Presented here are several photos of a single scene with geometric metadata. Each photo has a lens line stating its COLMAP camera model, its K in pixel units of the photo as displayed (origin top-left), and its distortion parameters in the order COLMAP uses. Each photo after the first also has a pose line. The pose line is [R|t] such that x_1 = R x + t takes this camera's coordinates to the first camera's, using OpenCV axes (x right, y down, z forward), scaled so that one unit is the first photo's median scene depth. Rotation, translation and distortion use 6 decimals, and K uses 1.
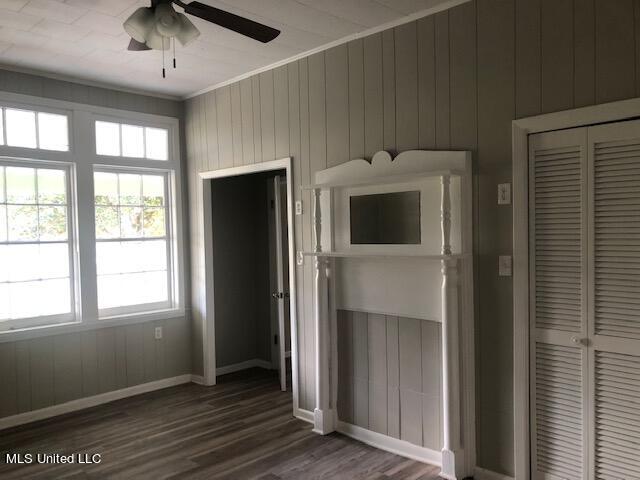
lens RADIAL K [[516.3, 0, 316.7], [0, 516.3, 239.2], [0, 0, 1]] dist [-0.002733, 0.001862]
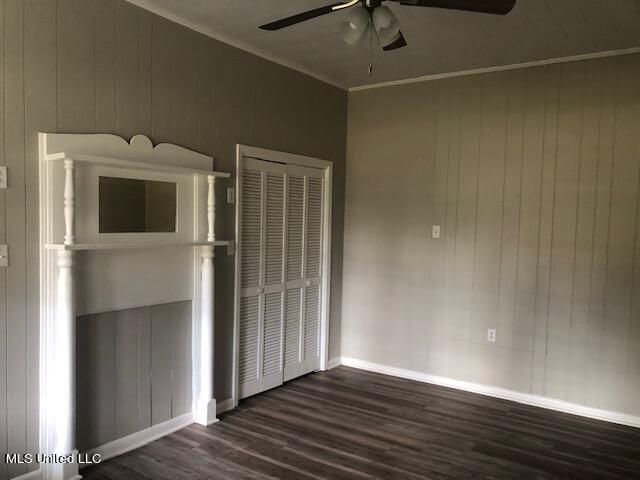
lens RADIAL K [[518.2, 0, 320.0], [0, 518.2, 240.0], [0, 0, 1]] dist [0.001557, 0.006183]
pose [[-0.179664, -0.021321, 0.983497, -0.888350], [-0.008203, 0.999763, 0.020175, 0.000941], [-0.983694, -0.004443, -0.179796, 0.861235]]
